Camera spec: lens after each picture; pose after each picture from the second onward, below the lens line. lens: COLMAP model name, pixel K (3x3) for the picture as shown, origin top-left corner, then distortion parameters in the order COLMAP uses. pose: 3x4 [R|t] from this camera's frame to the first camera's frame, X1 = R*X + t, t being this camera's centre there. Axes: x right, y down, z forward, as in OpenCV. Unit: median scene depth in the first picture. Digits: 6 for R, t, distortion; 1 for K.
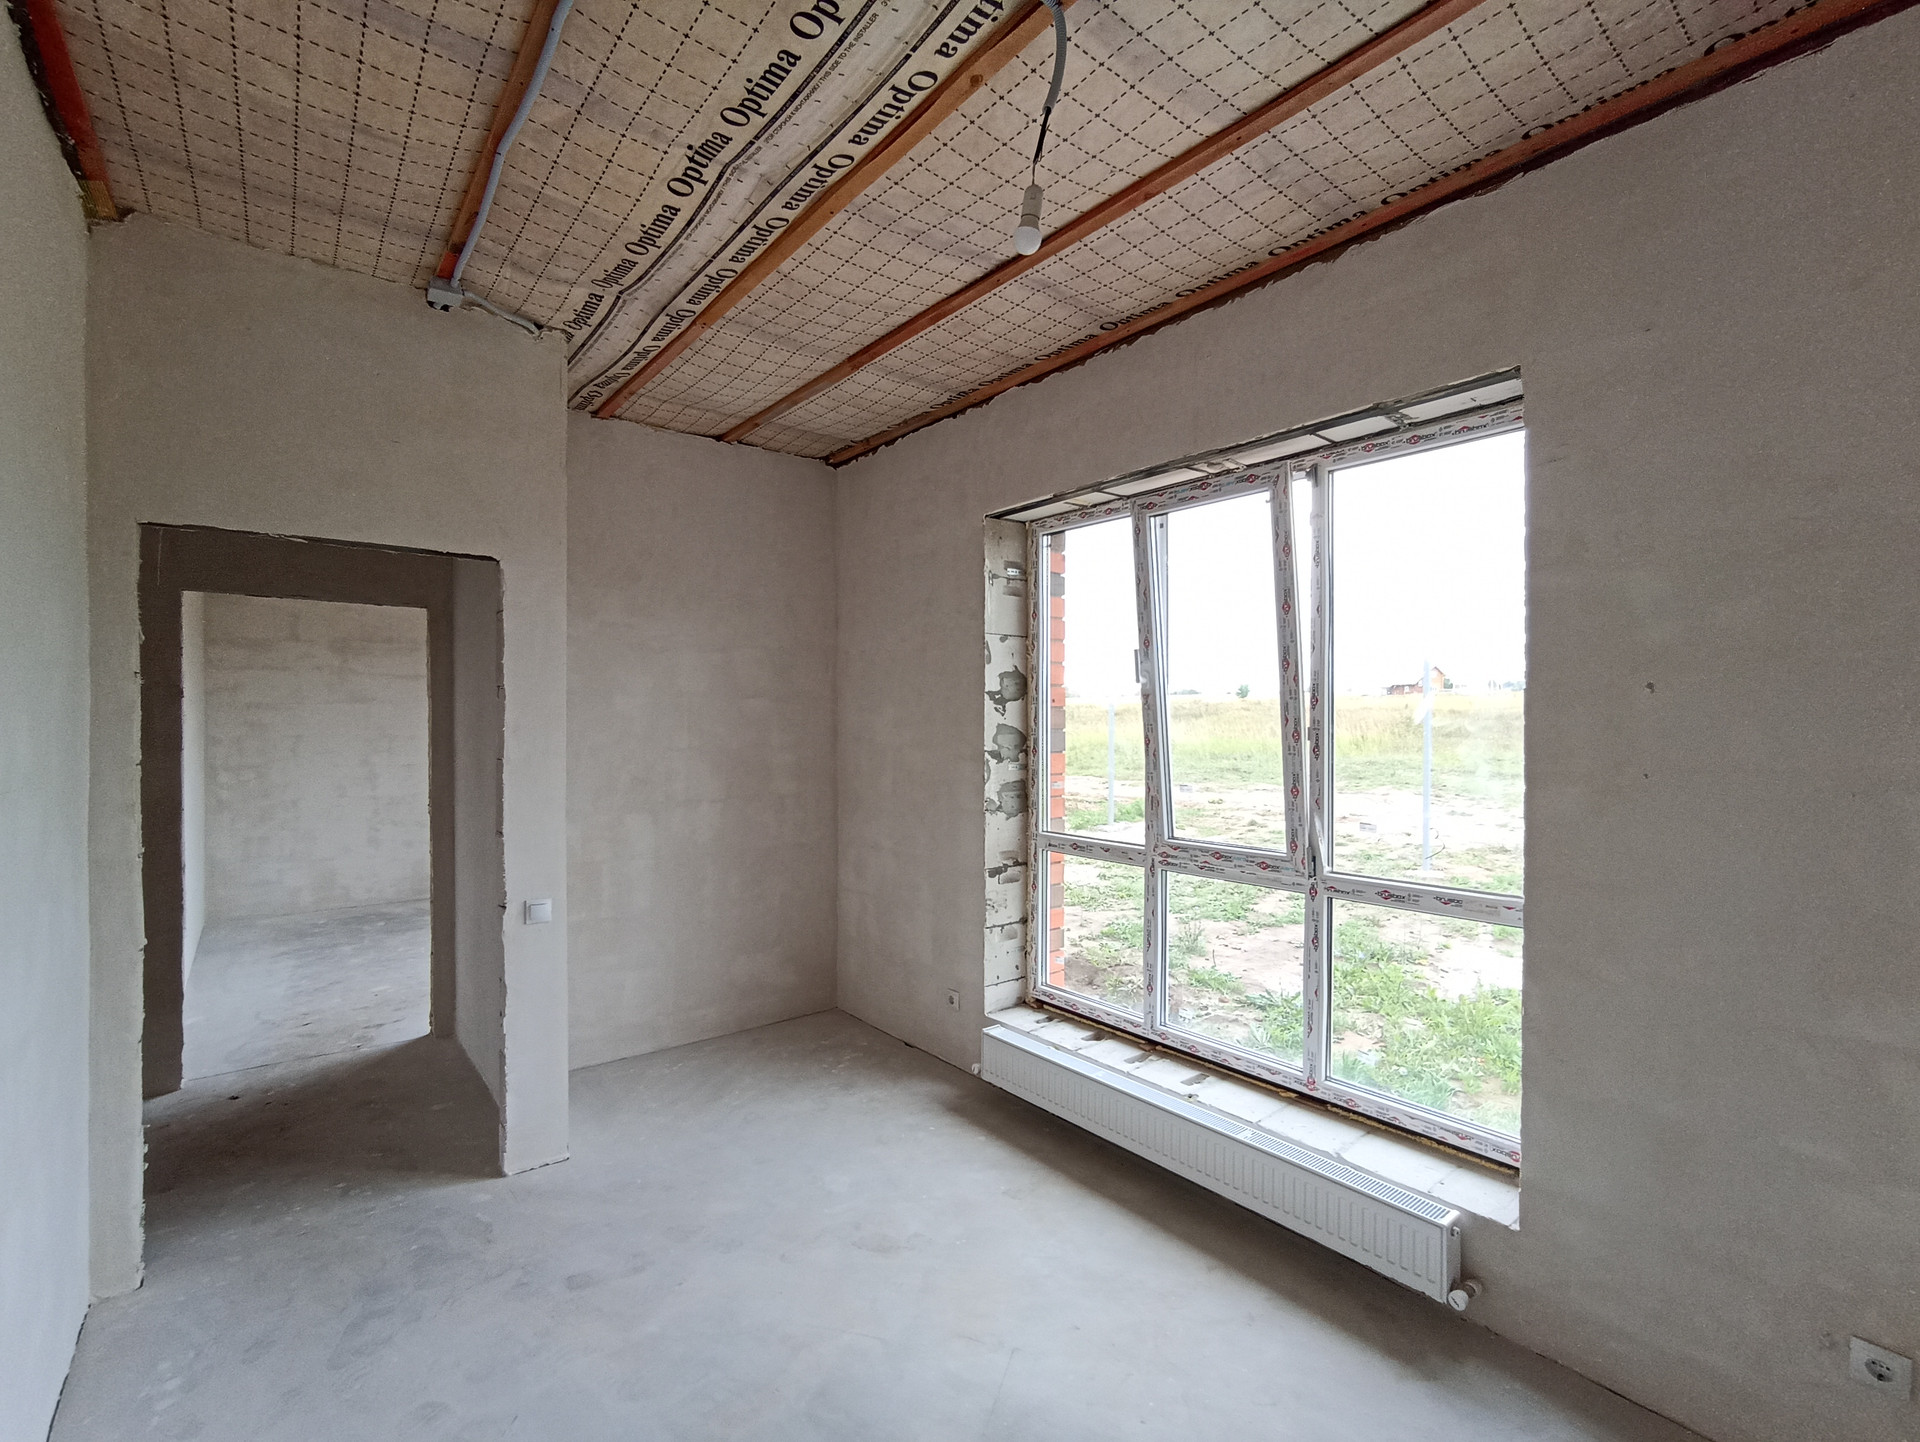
lens RADIAL K [[866.8, 0, 955.7], [0, 866.8, 723.2], [0, 0, 1]] dist [-0.015195, 0.001830]
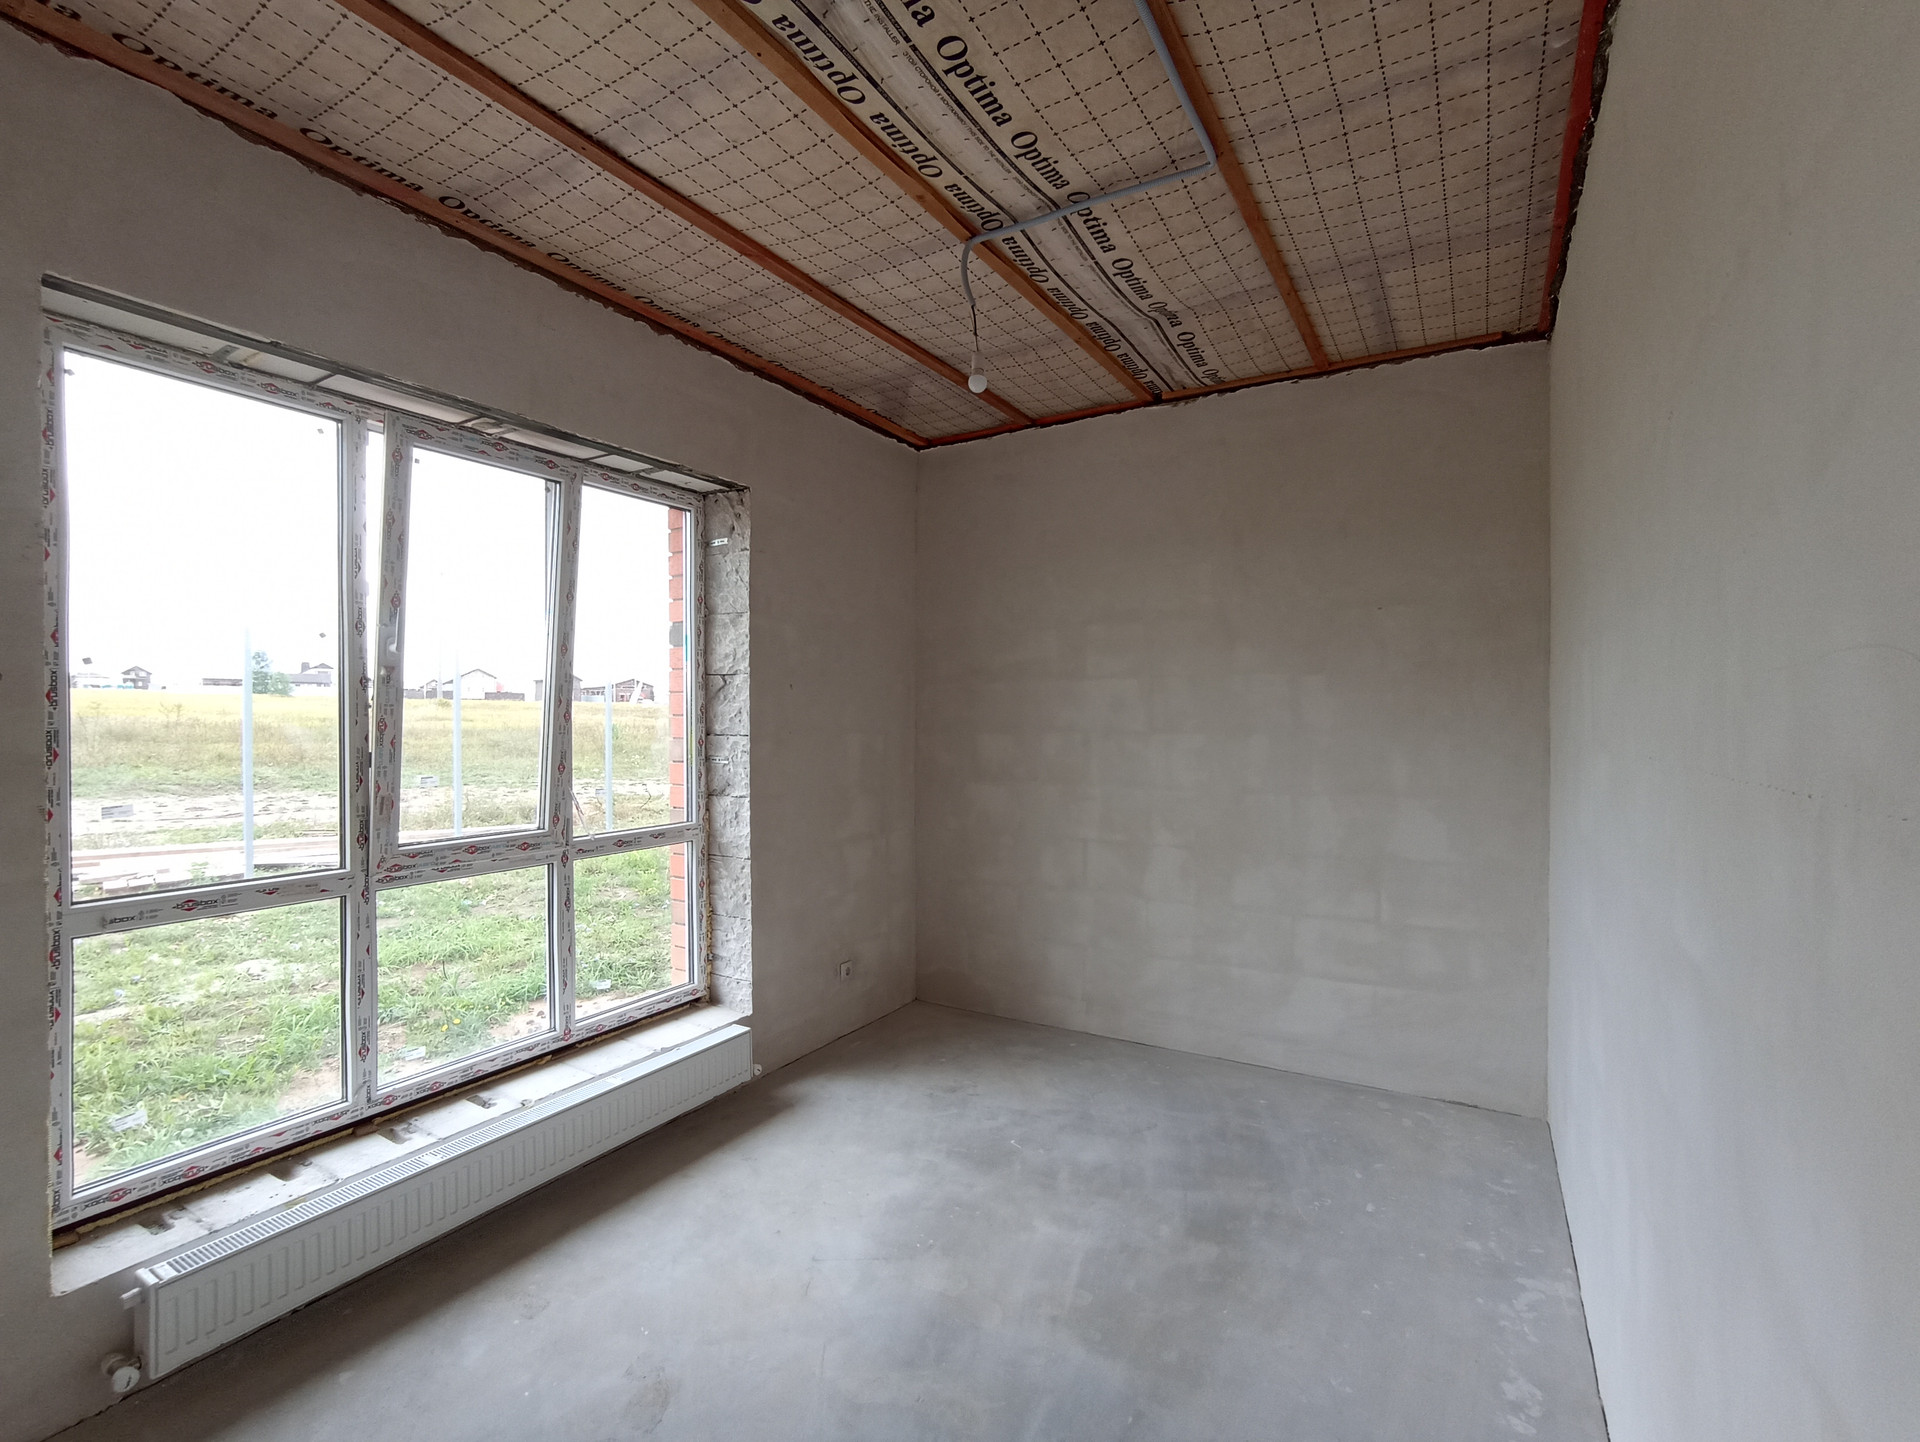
lens RADIAL K [[866.8, 0, 955.7], [0, 866.8, 723.2], [0, 0, 1]] dist [-0.015195, 0.001830]
pose [[-0.341630, -0.006065, 0.939815, -0.769292], [0.009277, 0.999909, 0.009825, 0.017076], [-0.939789, 0.012075, -0.341542, 0.888896]]
